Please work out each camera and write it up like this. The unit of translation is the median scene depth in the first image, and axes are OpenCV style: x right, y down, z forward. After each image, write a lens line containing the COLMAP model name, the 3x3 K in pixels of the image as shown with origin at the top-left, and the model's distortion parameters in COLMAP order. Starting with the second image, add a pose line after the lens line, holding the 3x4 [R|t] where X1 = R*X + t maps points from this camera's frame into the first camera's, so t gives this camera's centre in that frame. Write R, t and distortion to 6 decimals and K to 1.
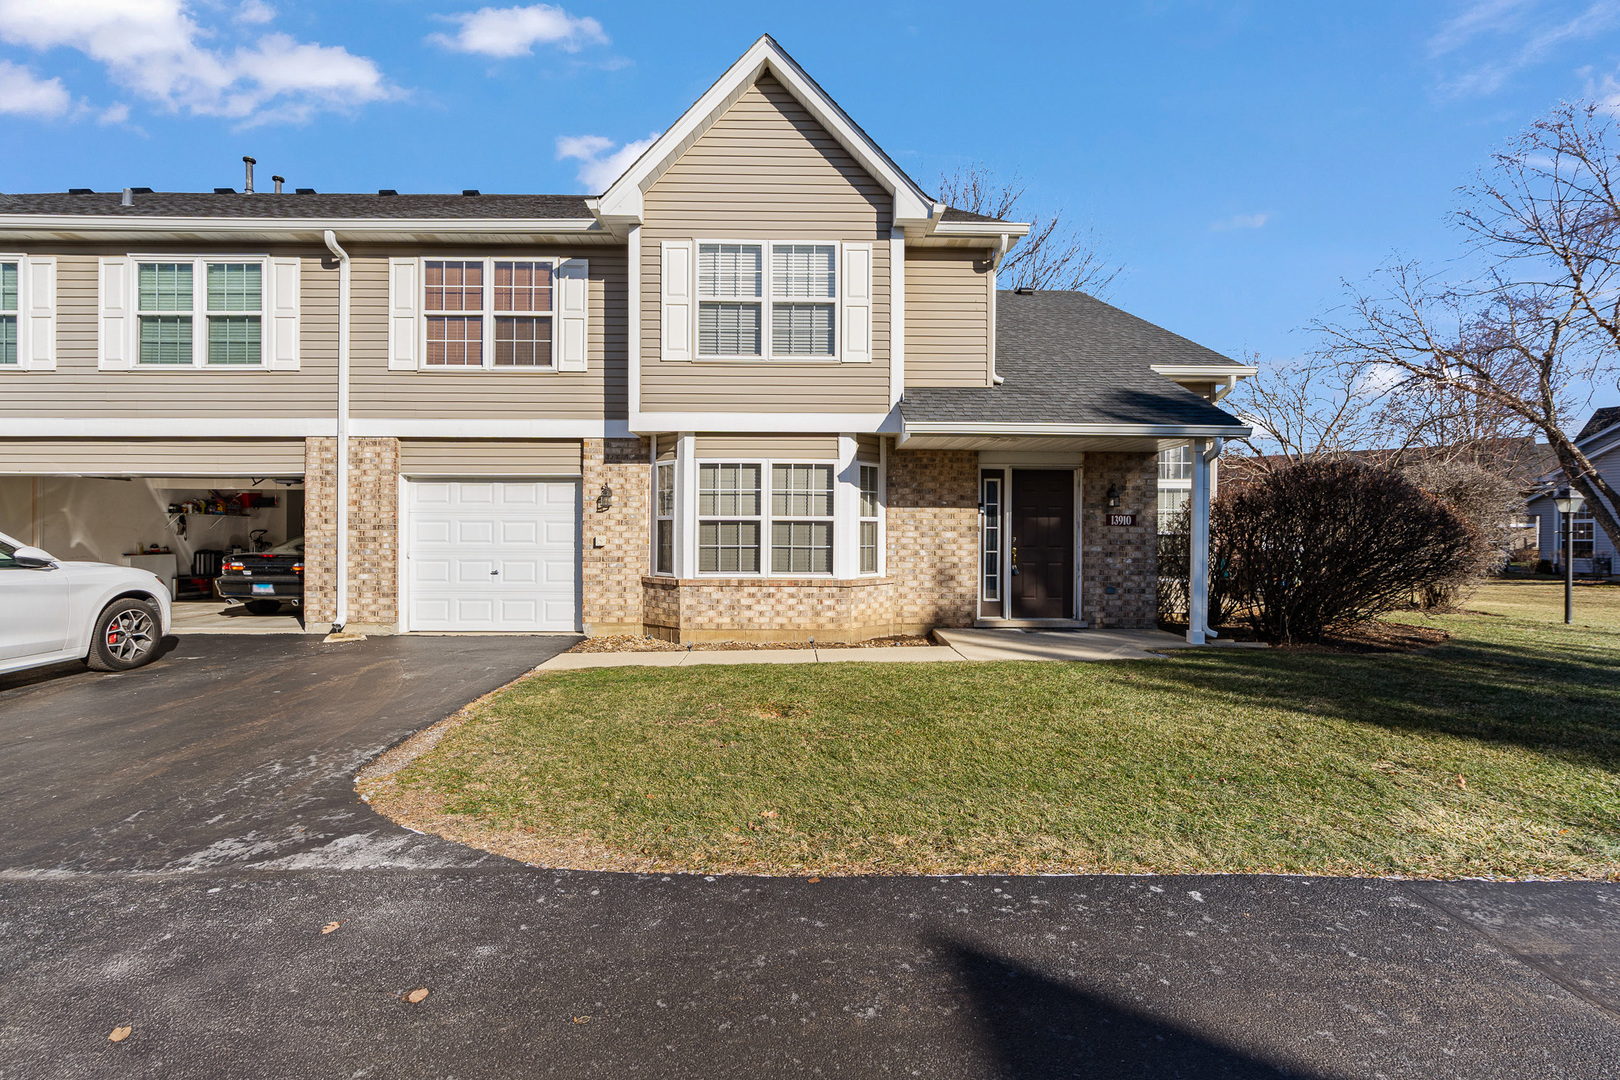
lens RADIAL K [[744.5, 0, 814.9], [0, 744.5, 550.3], [0, 0, 1]] dist [-0.005000, 0.002704]
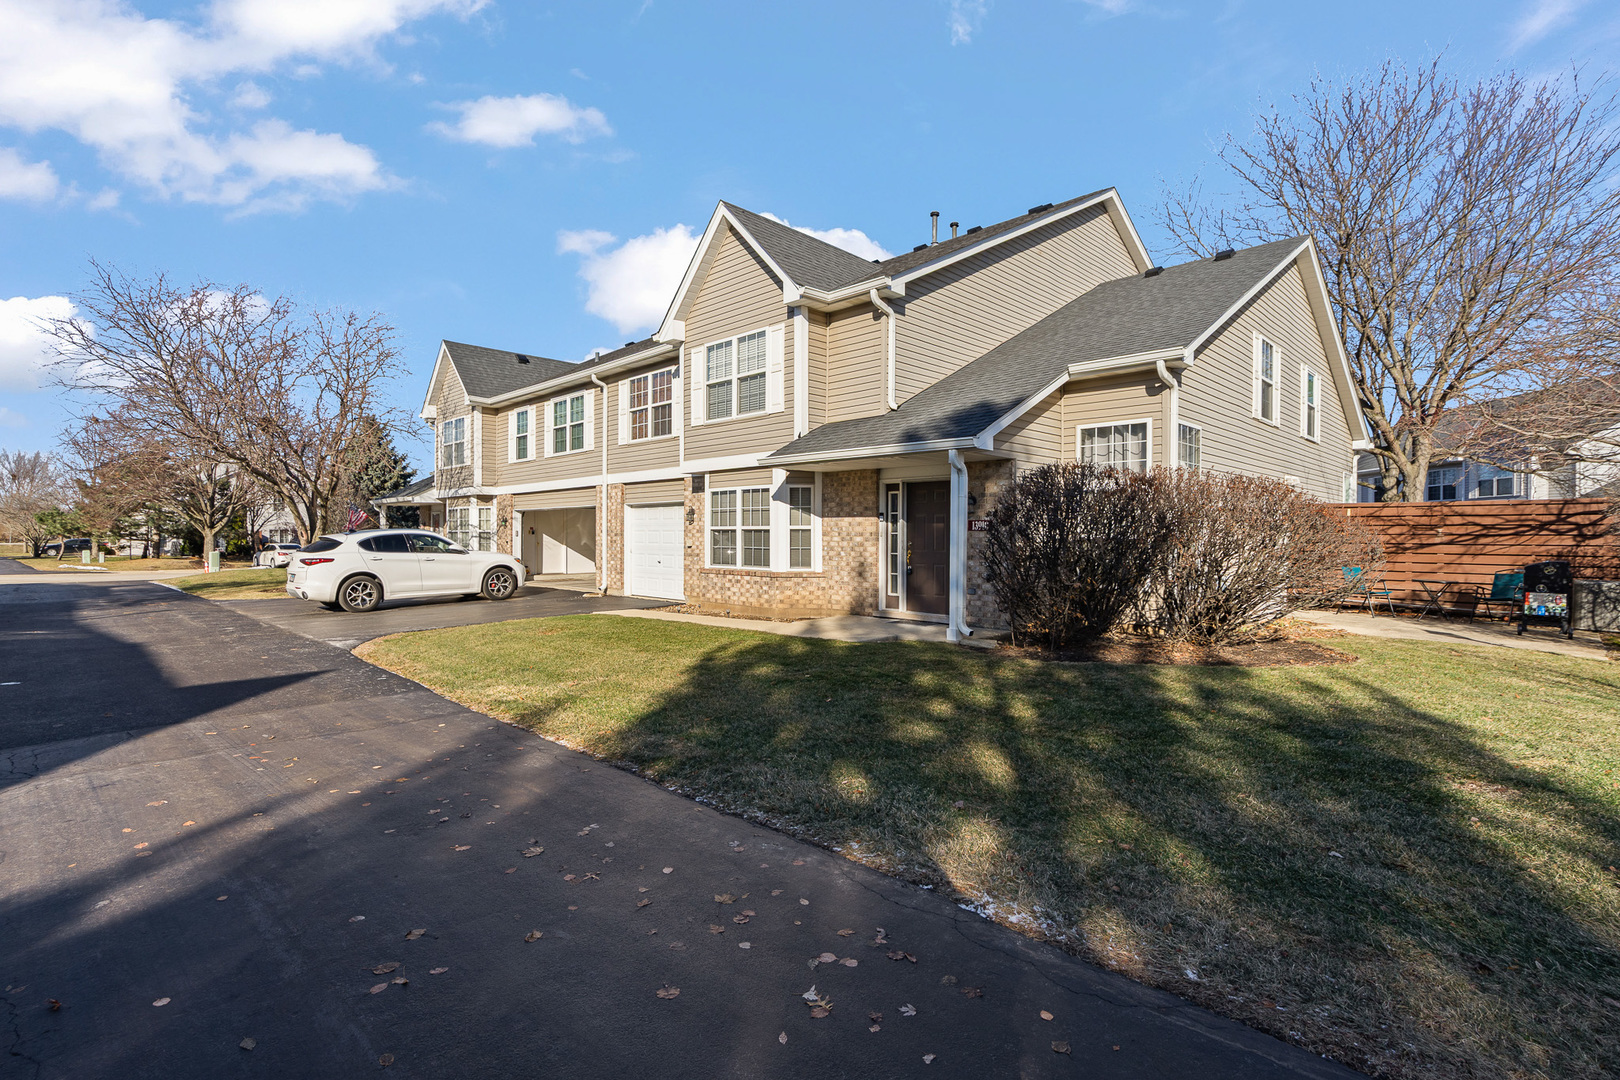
lens RADIAL K [[744.5, 0, 775.9], [0, 744.5, 551.4], [0, 0, 1]] dist [-0.005000, 0.002704]
pose [[0.686828, 0.012603, -0.726711, 0.981332], [-0.008307, 0.999920, 0.009490, -0.011112], [0.726773, -0.000482, 0.686878, 0.058095]]
